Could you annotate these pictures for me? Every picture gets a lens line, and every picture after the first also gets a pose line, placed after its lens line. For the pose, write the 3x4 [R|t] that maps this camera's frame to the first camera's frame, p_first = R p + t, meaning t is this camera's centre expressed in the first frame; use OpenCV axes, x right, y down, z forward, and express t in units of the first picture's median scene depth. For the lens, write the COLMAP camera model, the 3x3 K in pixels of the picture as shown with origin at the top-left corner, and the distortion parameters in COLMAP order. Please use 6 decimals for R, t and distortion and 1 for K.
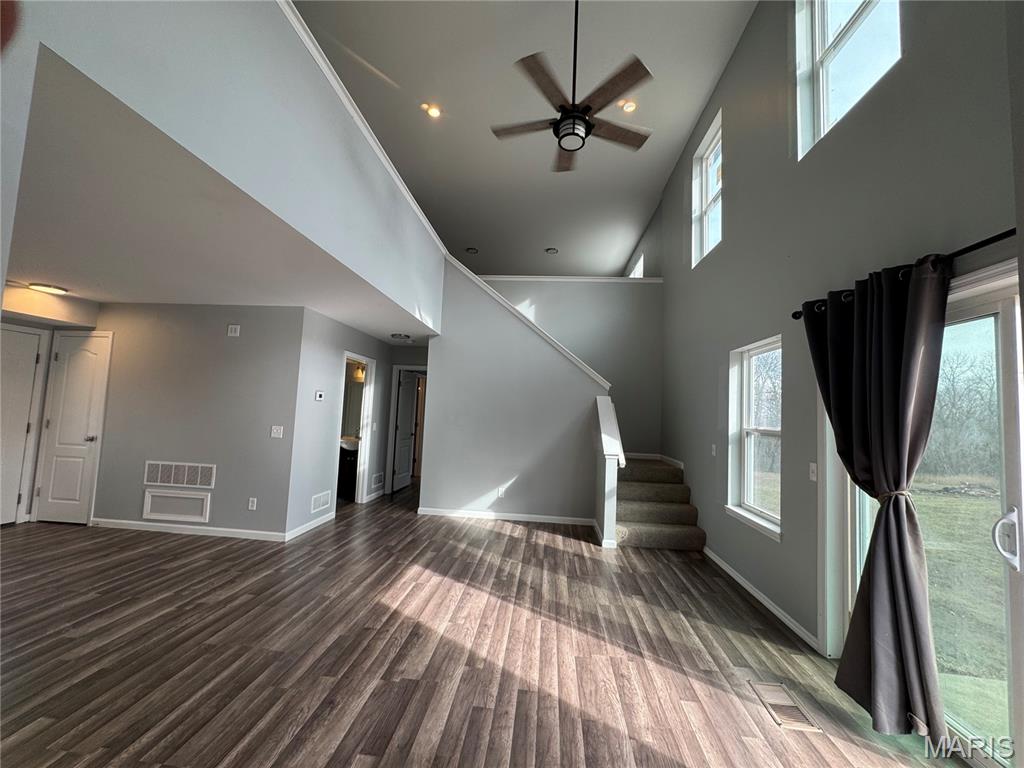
lens RADIAL K [[412.0, 0, 512.0], [0, 412.0, 384.0], [0, 0, 1]] dist [-0.000951, -0.000284]
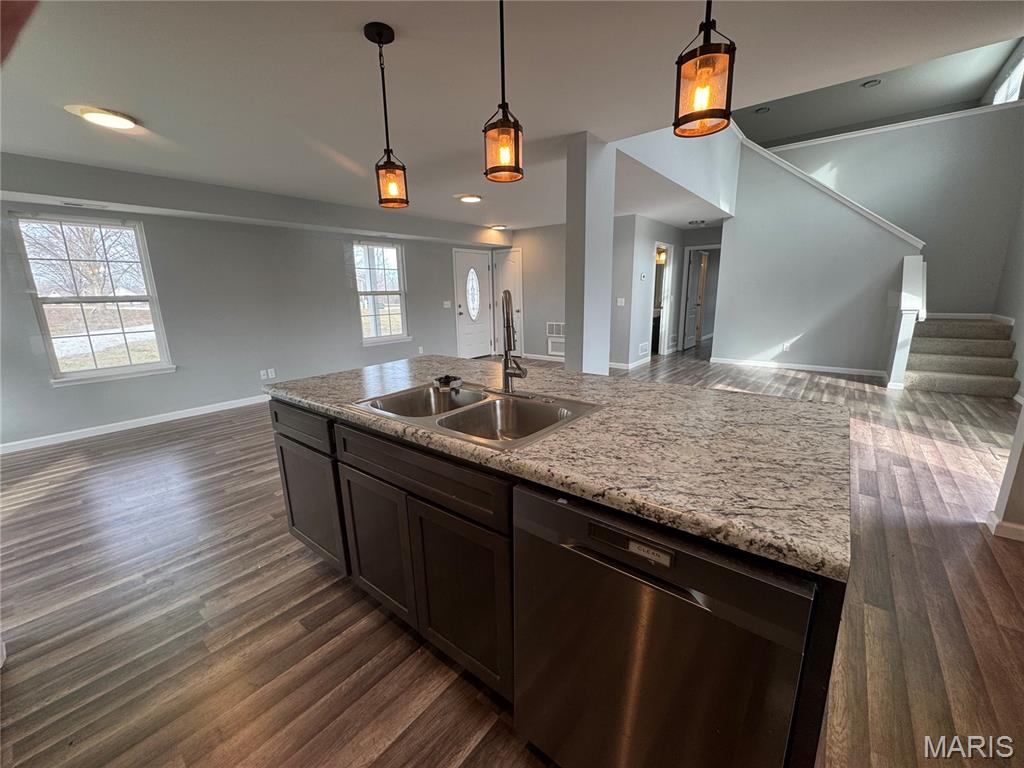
lens RADIAL K [[412.0, 0, 512.0], [0, 412.0, 384.0], [0, 0, 1]] dist [-0.000951, -0.000284]
pose [[0.832172, 0.064071, -0.550804, -0.027450], [0.093717, 0.962764, 0.253581, -0.018279], [0.546541, -0.262642, 0.795180, -0.512316]]
